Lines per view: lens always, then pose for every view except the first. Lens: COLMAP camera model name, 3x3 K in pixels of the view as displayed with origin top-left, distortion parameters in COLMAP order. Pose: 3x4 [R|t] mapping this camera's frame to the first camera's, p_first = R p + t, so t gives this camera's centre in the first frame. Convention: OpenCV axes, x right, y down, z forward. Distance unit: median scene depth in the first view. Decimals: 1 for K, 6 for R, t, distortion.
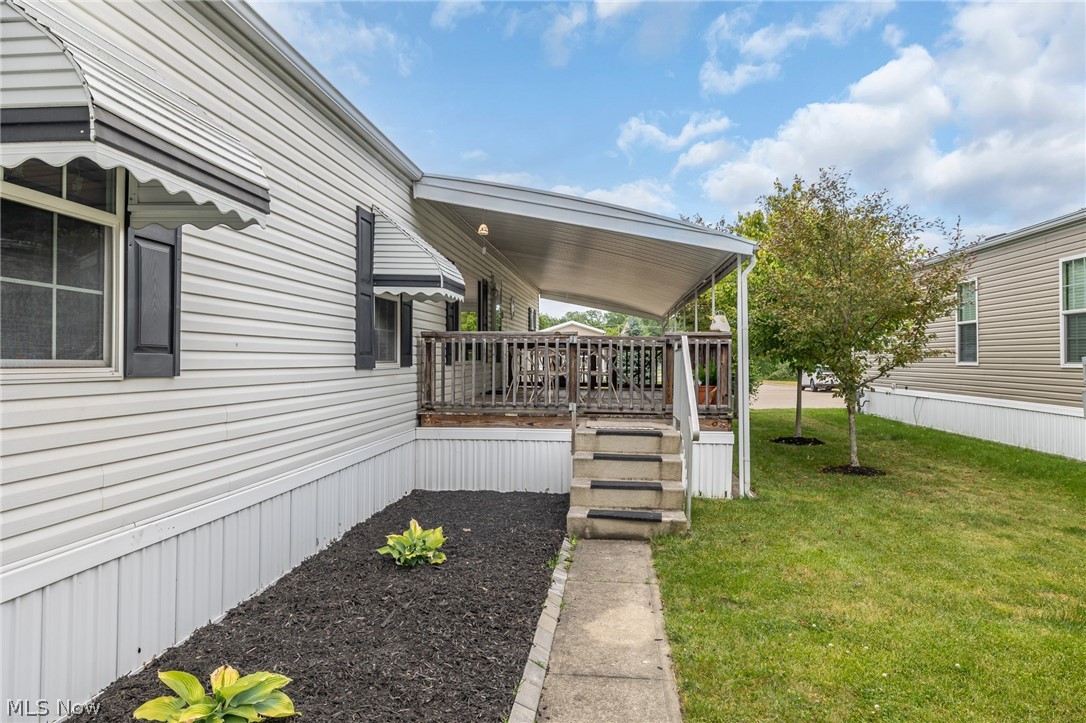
lens RADIAL K [[686.5, 0, 547.7], [0, 686.5, 358.9], [0, 0, 1]] dist [-0.002920, -0.001438]
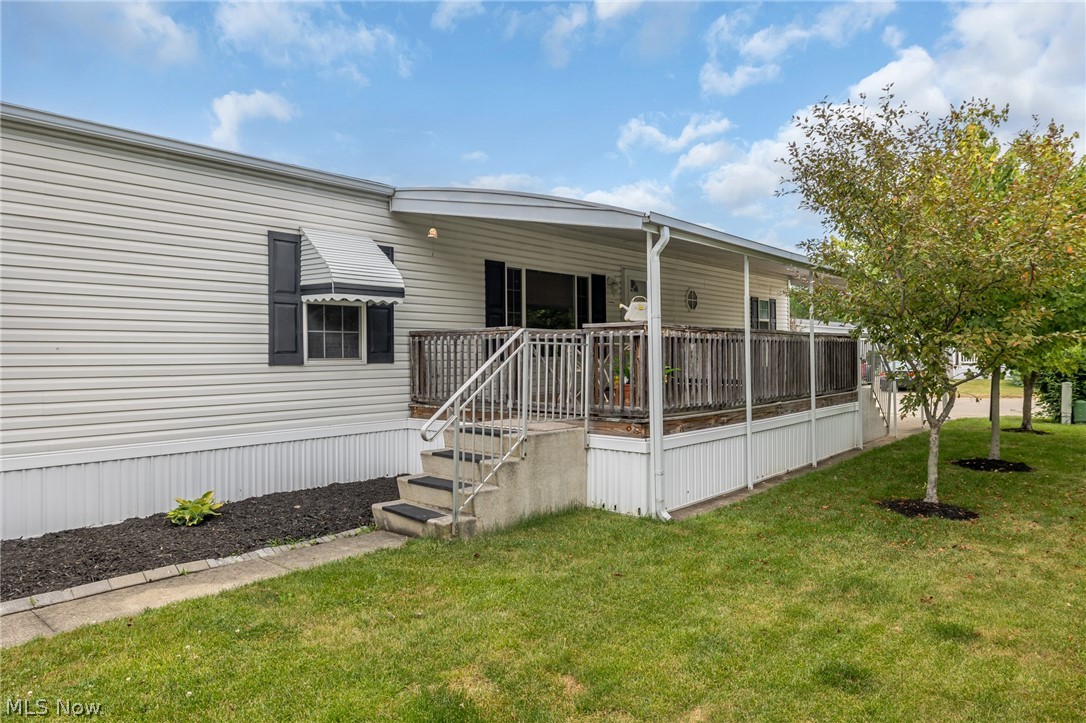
lens RADIAL K [[686.5, 0, 547.7], [0, 686.5, 358.9], [0, 0, 1]] dist [-0.002920, -0.001438]
pose [[0.813366, -0.005361, -0.581727, 0.667556], [0.009518, 0.999946, 0.004093, 0.002528], [0.581674, -0.008866, 0.813374, 0.240273]]
